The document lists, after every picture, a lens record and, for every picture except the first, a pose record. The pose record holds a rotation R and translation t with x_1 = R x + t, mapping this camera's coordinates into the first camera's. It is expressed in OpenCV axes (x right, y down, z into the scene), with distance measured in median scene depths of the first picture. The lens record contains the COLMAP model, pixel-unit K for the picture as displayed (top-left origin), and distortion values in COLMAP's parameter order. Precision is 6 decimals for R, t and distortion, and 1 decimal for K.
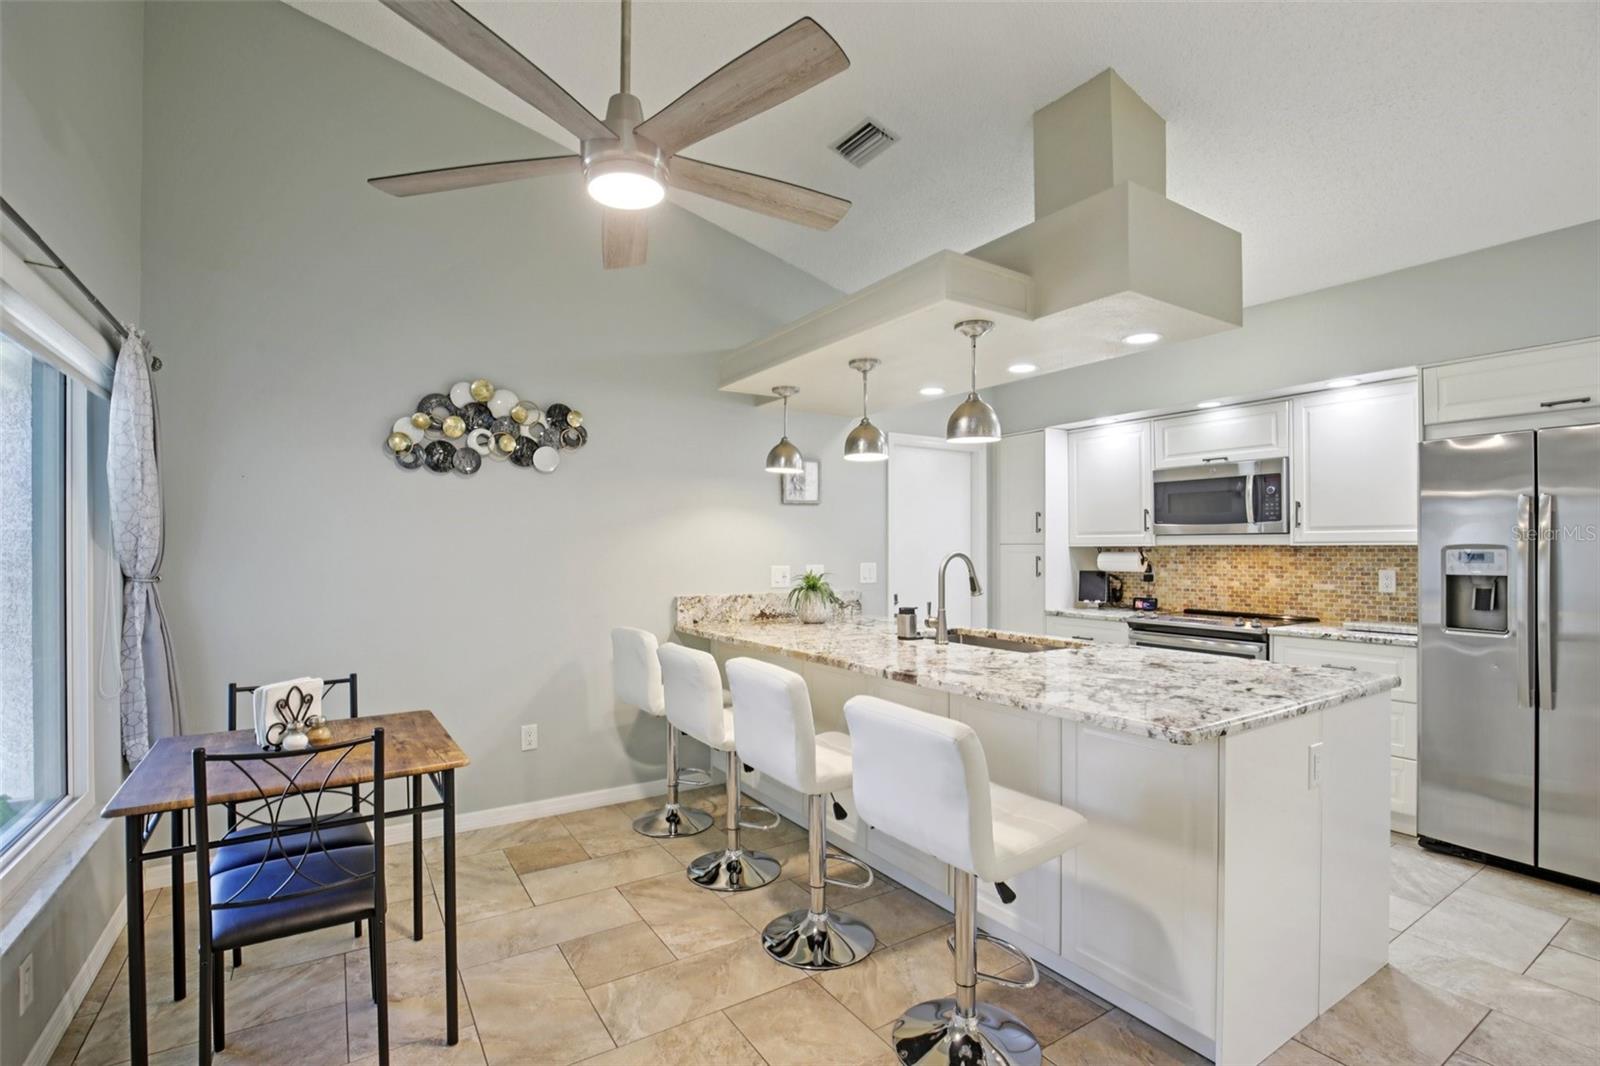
lens RADIAL K [[733.7, 0, 793.9], [0, 733.7, 542.9], [0, 0, 1]] dist [-0.036693, 0.007351]
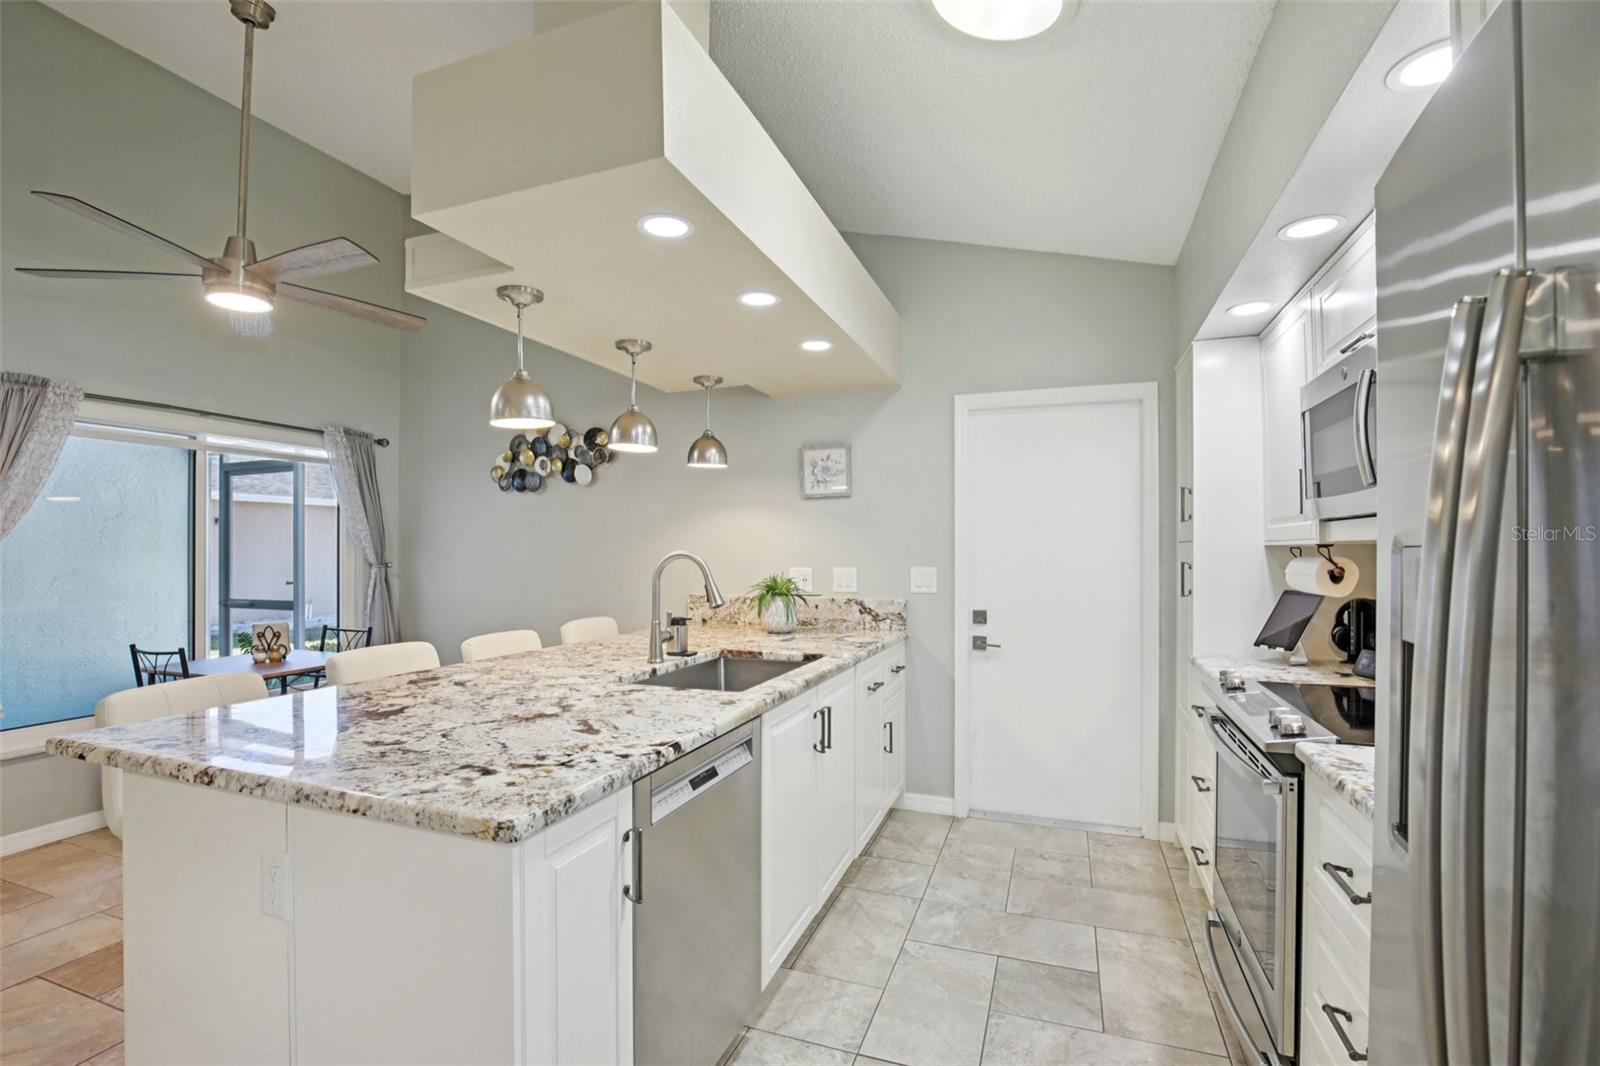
lens RADIAL K [[733.7, 0, 790.2], [0, 733.7, 546.1], [0, 0, 1]] dist [-0.036693, 0.007351]
pose [[0.599139, -0.002531, -0.800641, 0.834290], [0.004836, 0.999988, 0.000457, 0.005036], [0.800631, -0.004146, 0.599144, 0.542699]]
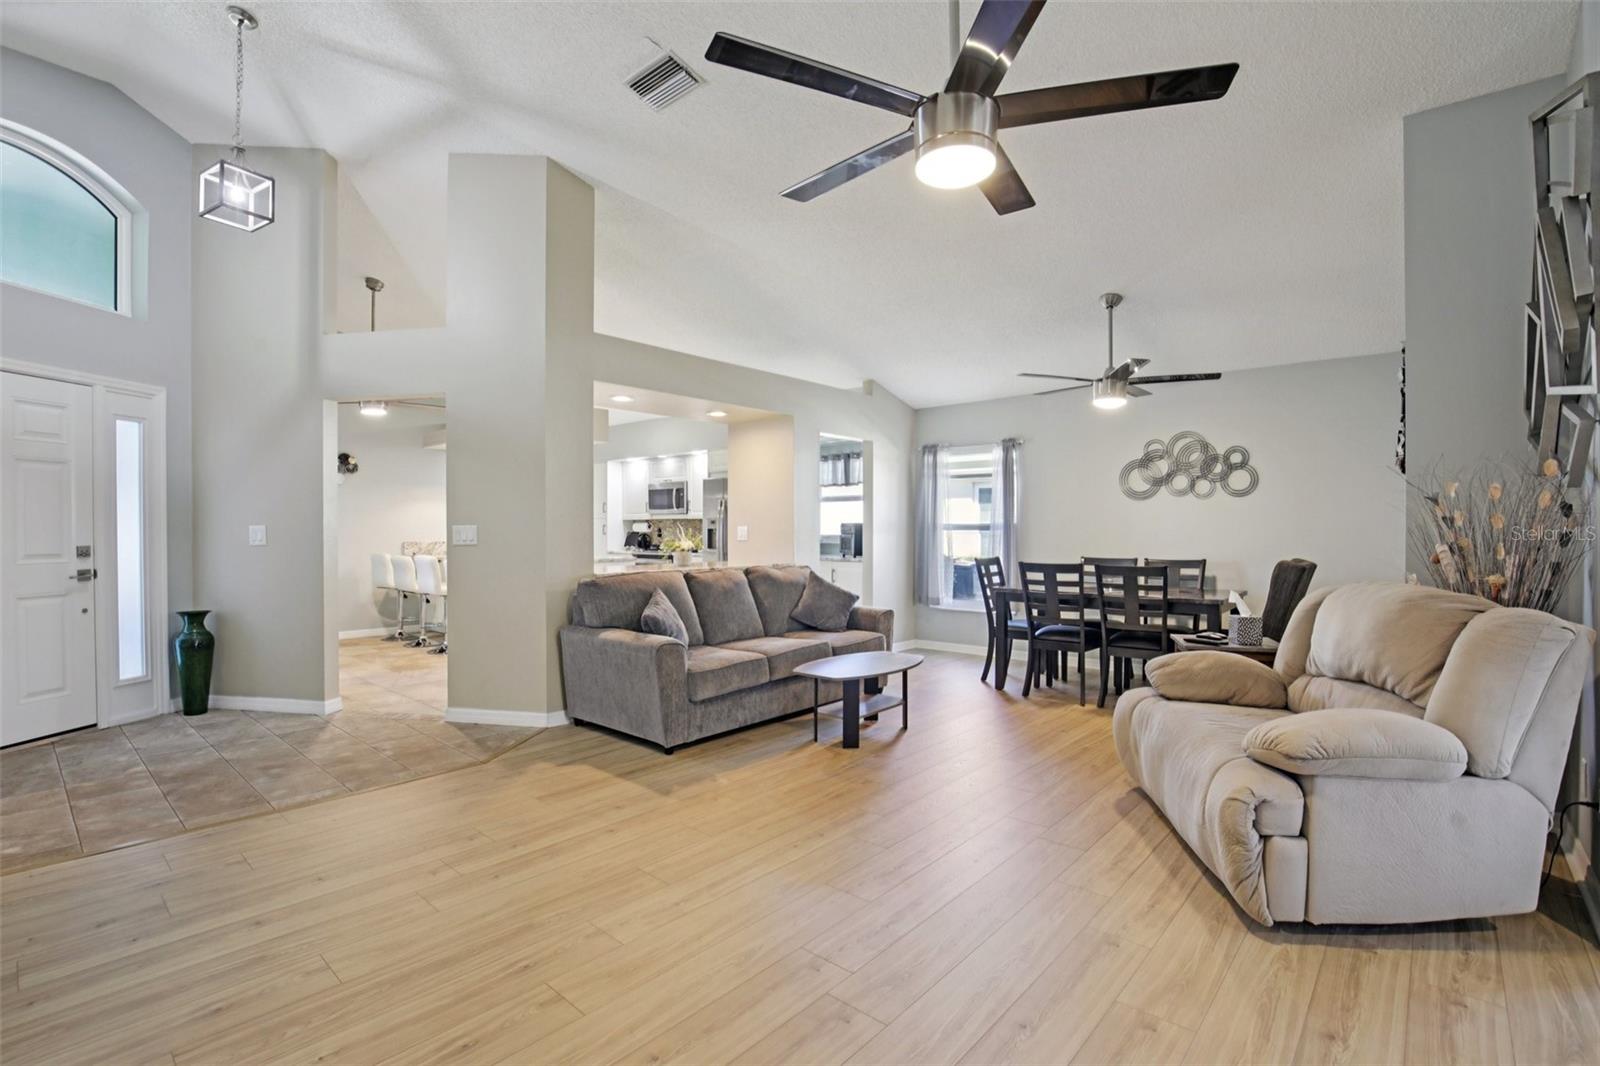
lens RADIAL K [[733.7, 0, 793.7], [0, 733.7, 540.5], [0, 0, 1]] dist [-0.036693, 0.007351]
pose [[0.962353, -0.003664, 0.271779, 0.394568], [-0.002701, 0.999731, 0.023043, 0.019833], [-0.271791, -0.022909, 0.962084, -1.491789]]
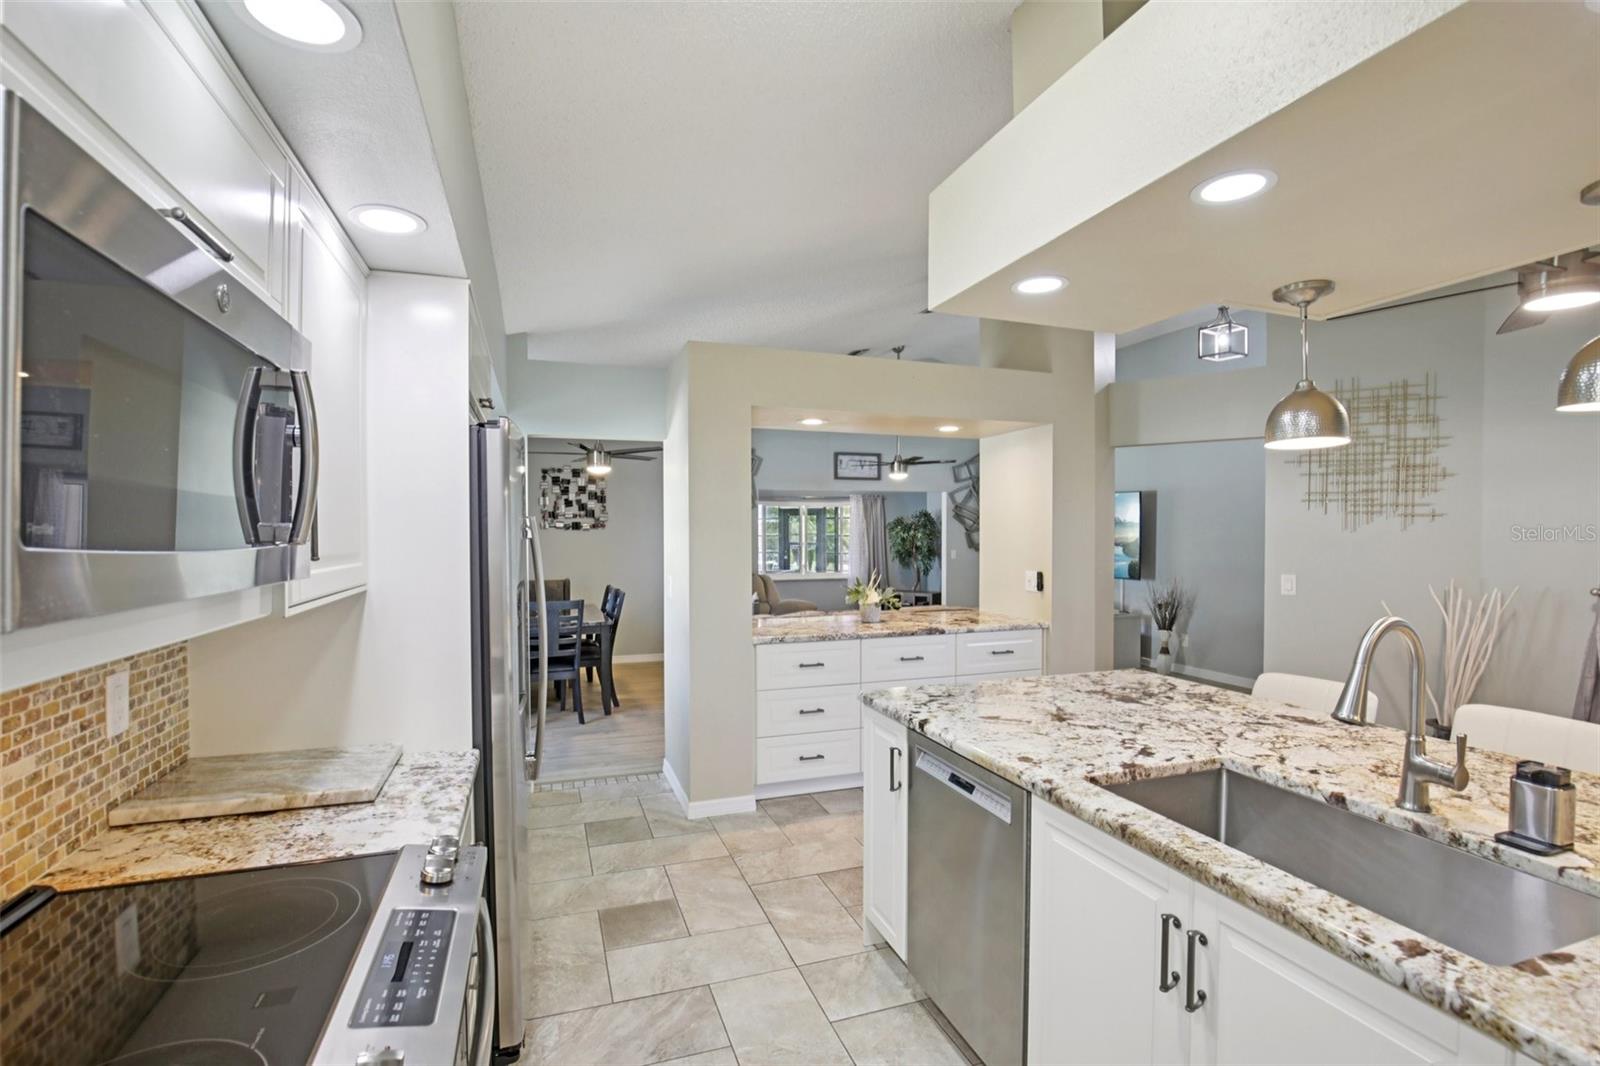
lens RADIAL K [[733.7, 0, 799.3], [0, 733.7, 541.9], [0, 0, 1]] dist [-0.036693, 0.007351]
pose [[-0.974296, -0.001801, 0.225265, 0.425594], [-0.000718, 0.999988, 0.004891, -0.033640], [-0.225271, 0.004604, -0.974285, 1.342113]]
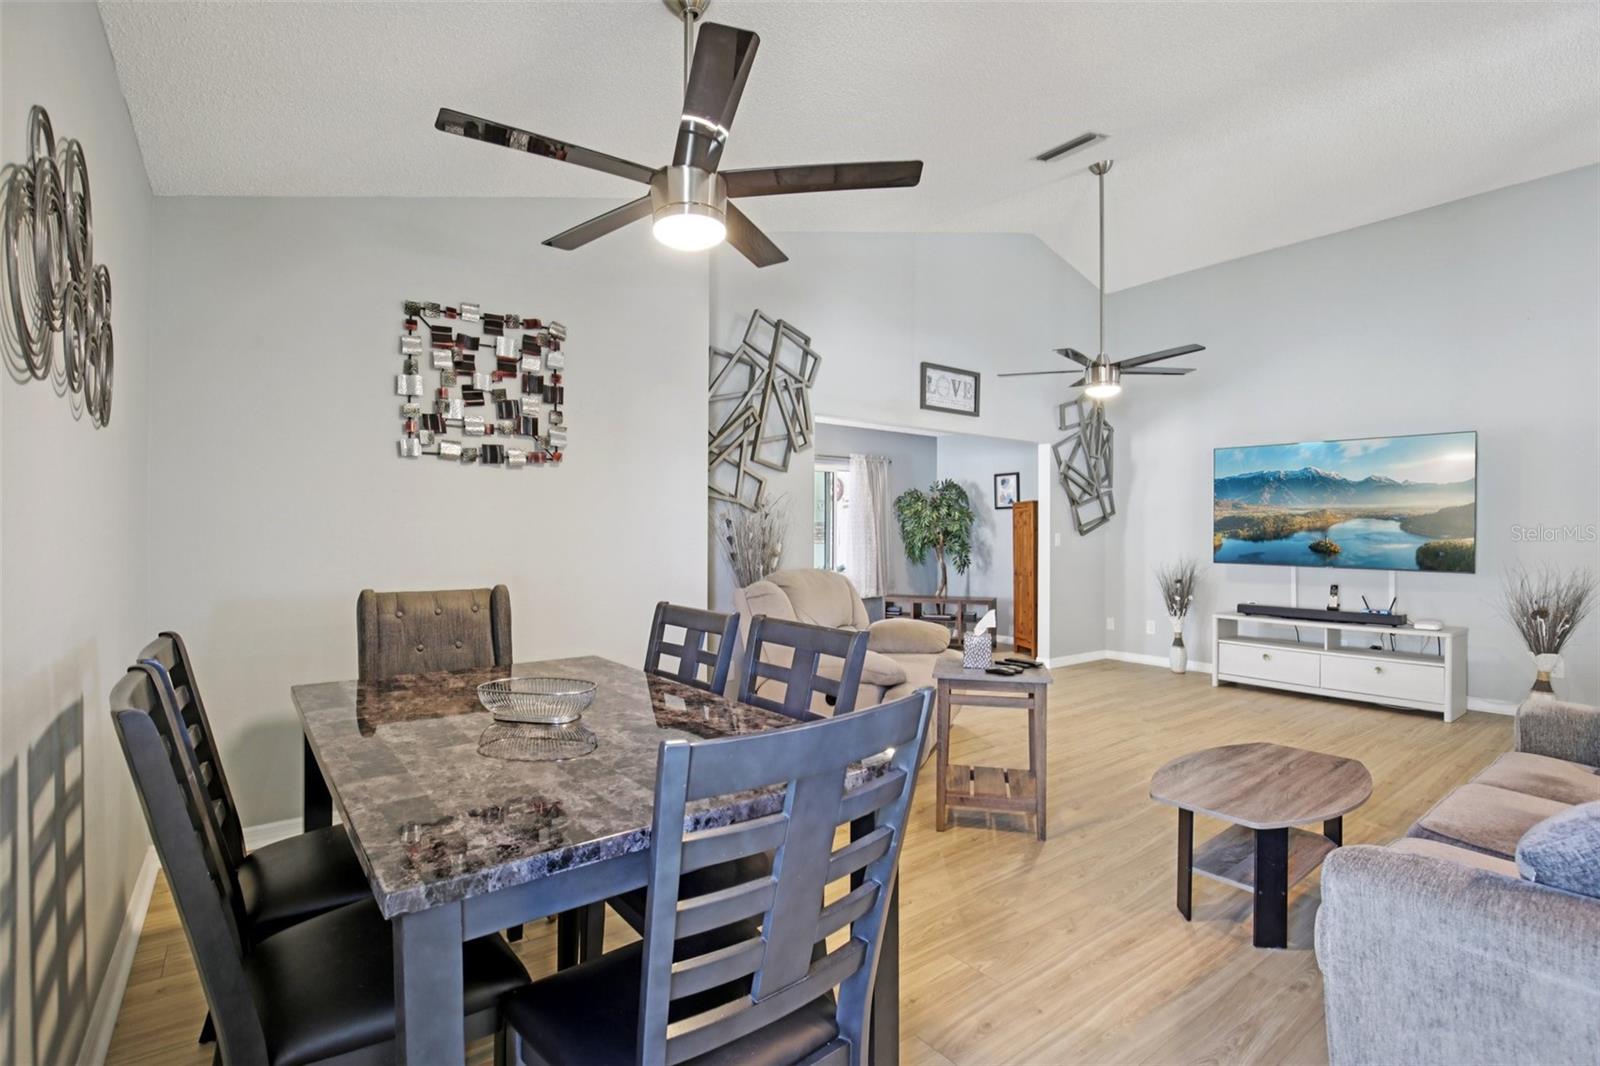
lens RADIAL K [[733.7, 0, 793.3], [0, 733.7, 535.2], [0, 0, 1]] dist [-0.036693, 0.007351]
pose [[-0.997657, -0.003556, -0.068317, 1.286128], [-0.003010, 0.999963, -0.008102, 0.035010], [0.068344, -0.007877, -0.997631, 0.237005]]
